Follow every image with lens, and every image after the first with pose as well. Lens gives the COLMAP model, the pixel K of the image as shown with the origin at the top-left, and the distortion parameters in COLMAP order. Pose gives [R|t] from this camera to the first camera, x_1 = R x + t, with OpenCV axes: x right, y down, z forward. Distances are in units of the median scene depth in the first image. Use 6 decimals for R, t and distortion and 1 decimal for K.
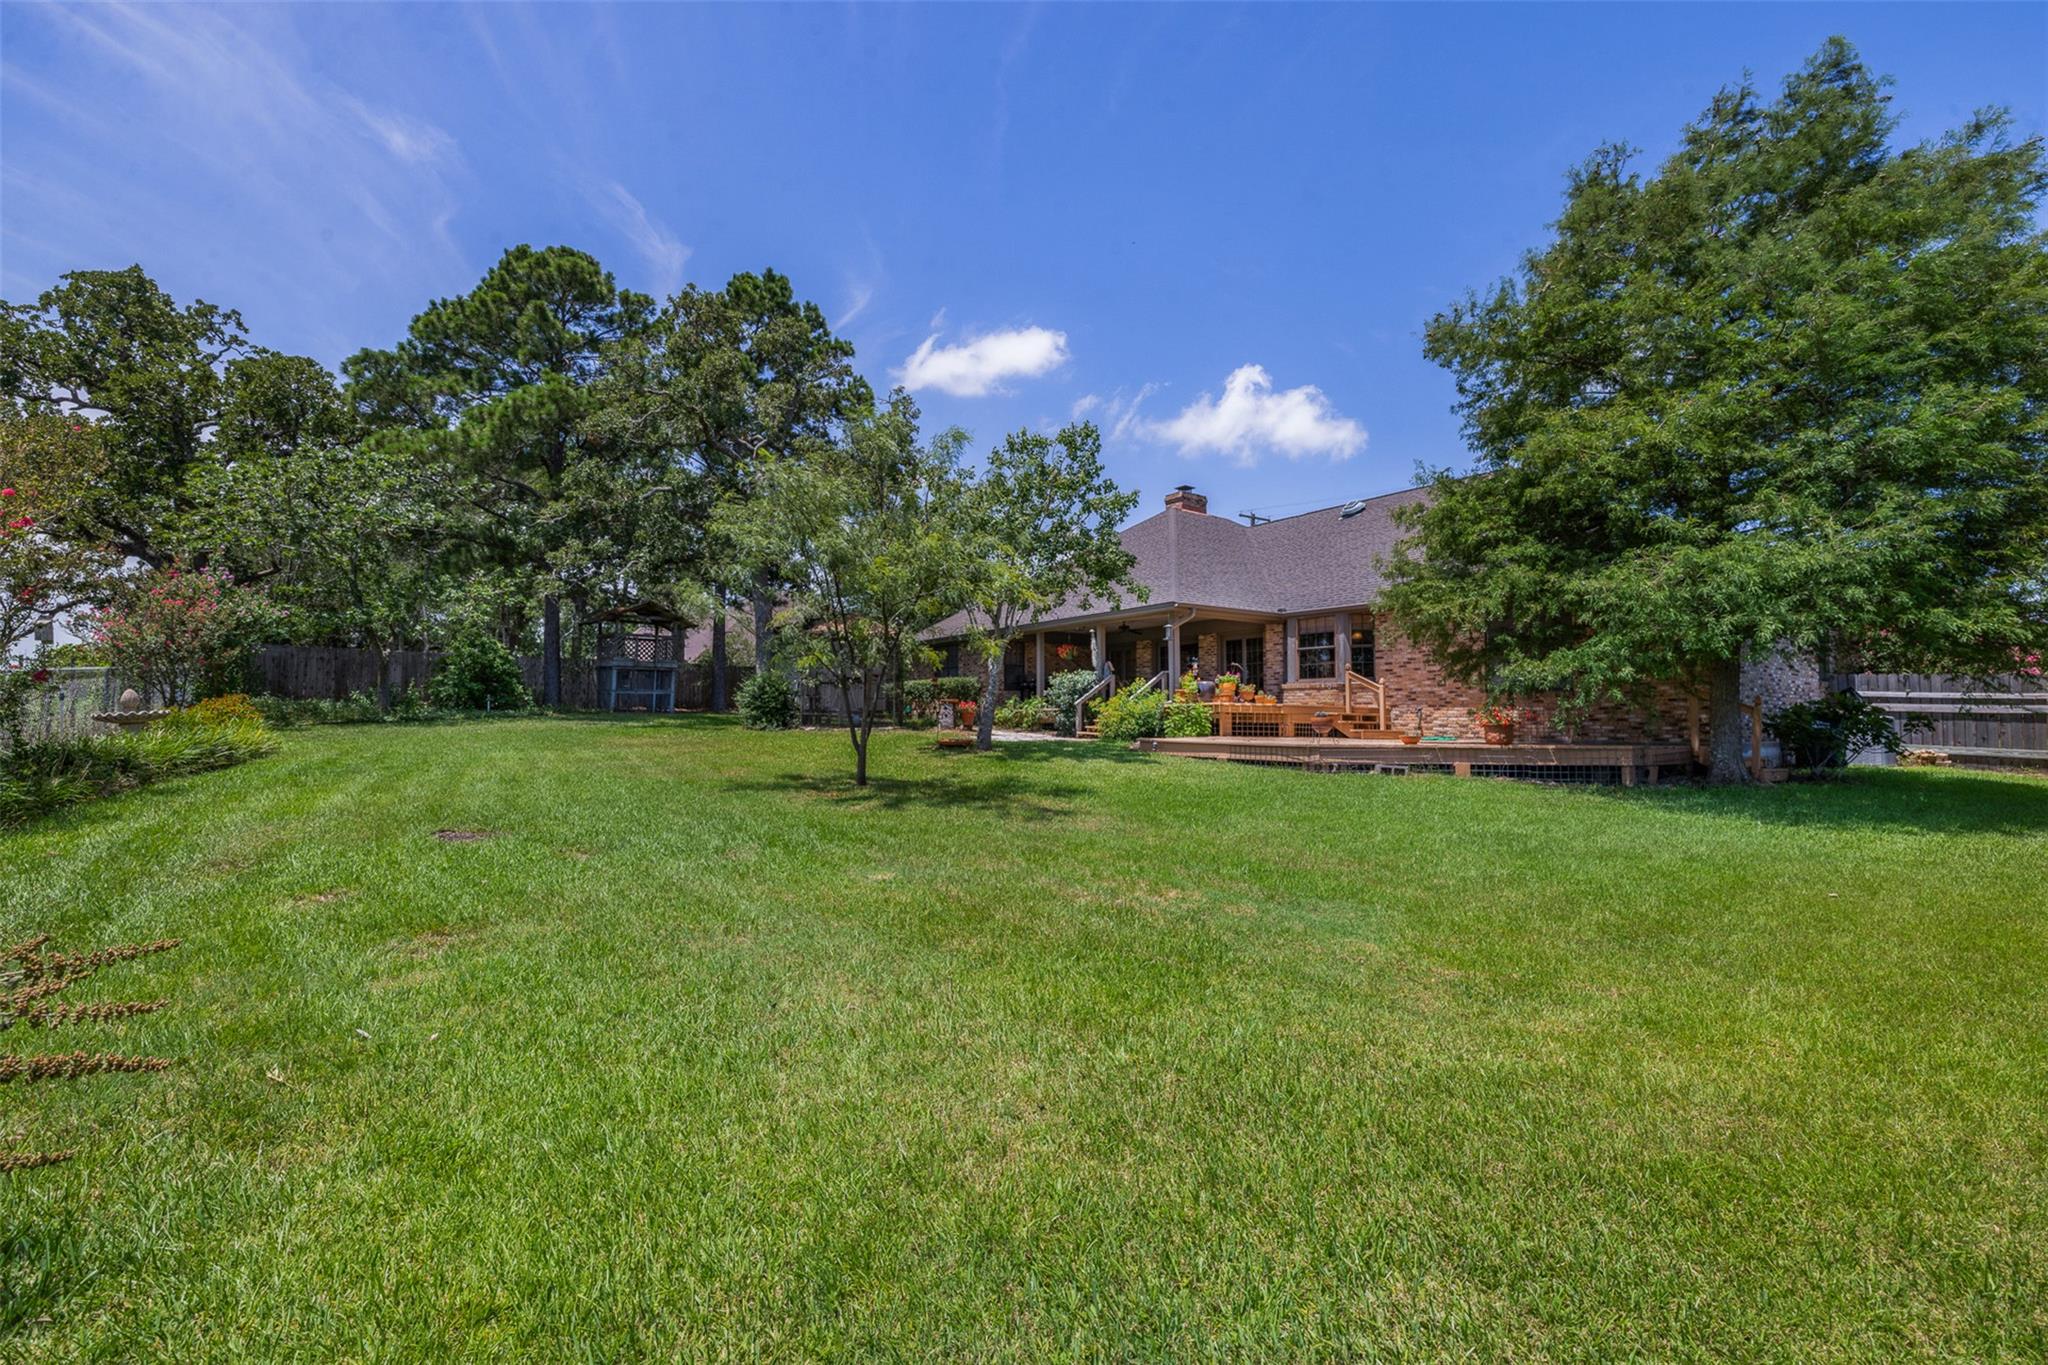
lens RADIAL K [[856.5, 0, 1031.6], [0, 856.5, 689.5], [0, 0, 1]] dist [0.002160, 0.000428]
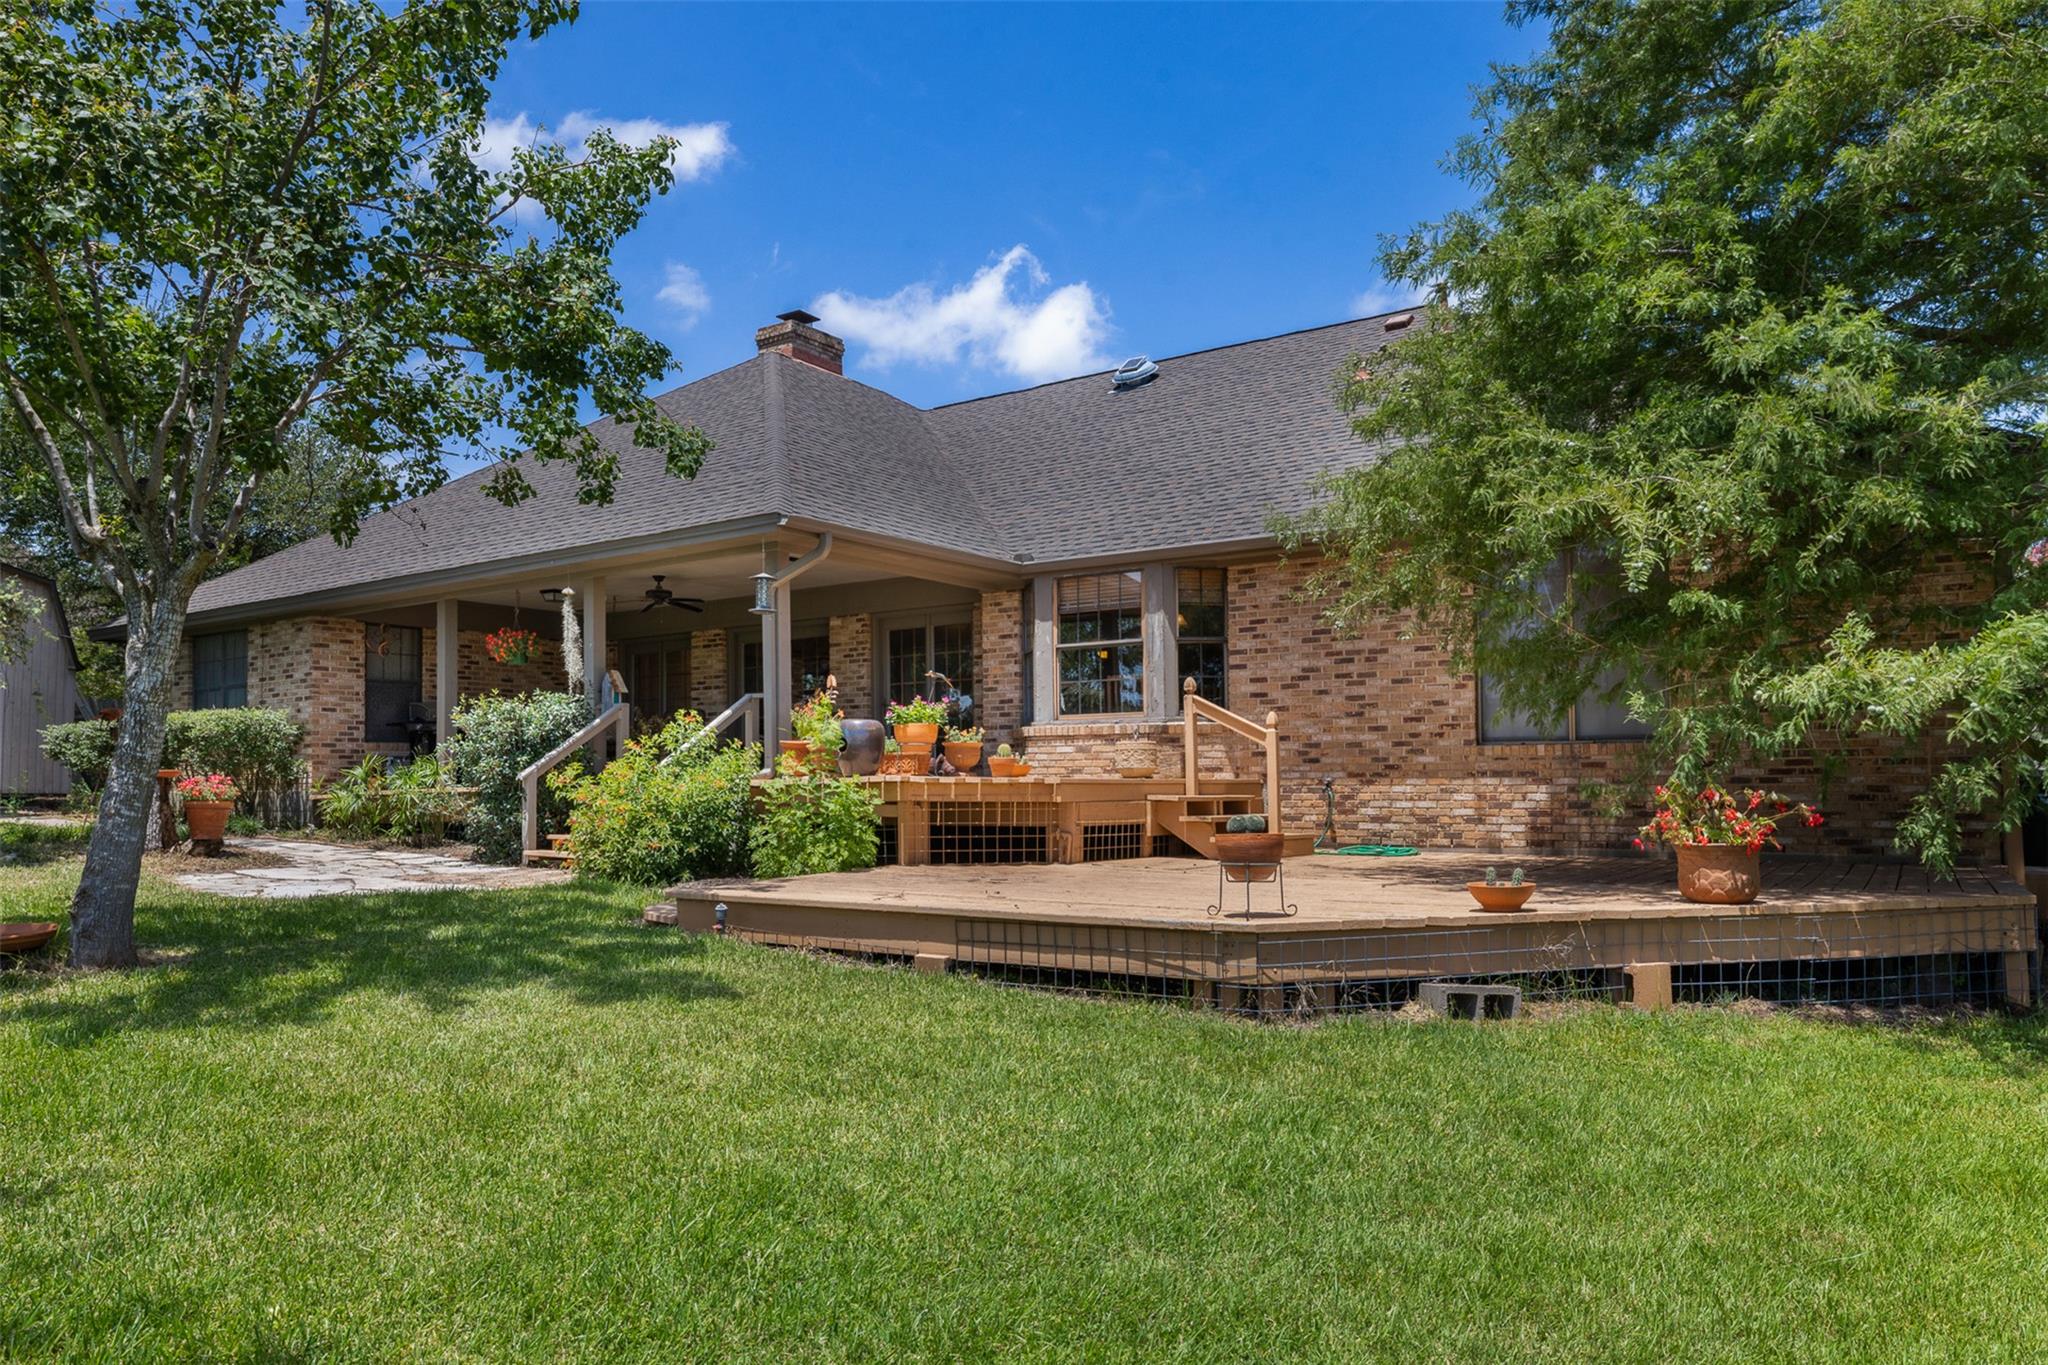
lens RADIAL K [[1395.0, 0, 1029.3], [0, 1395.0, 688.7], [0, 0, 1]] dist [0.001139, 0.002003]
pose [[0.940063, 0.008011, 0.340908, 0.055699], [0.002944, 0.999496, -0.031605, -0.003095], [-0.340989, 0.030714, 0.939565, 0.351923]]
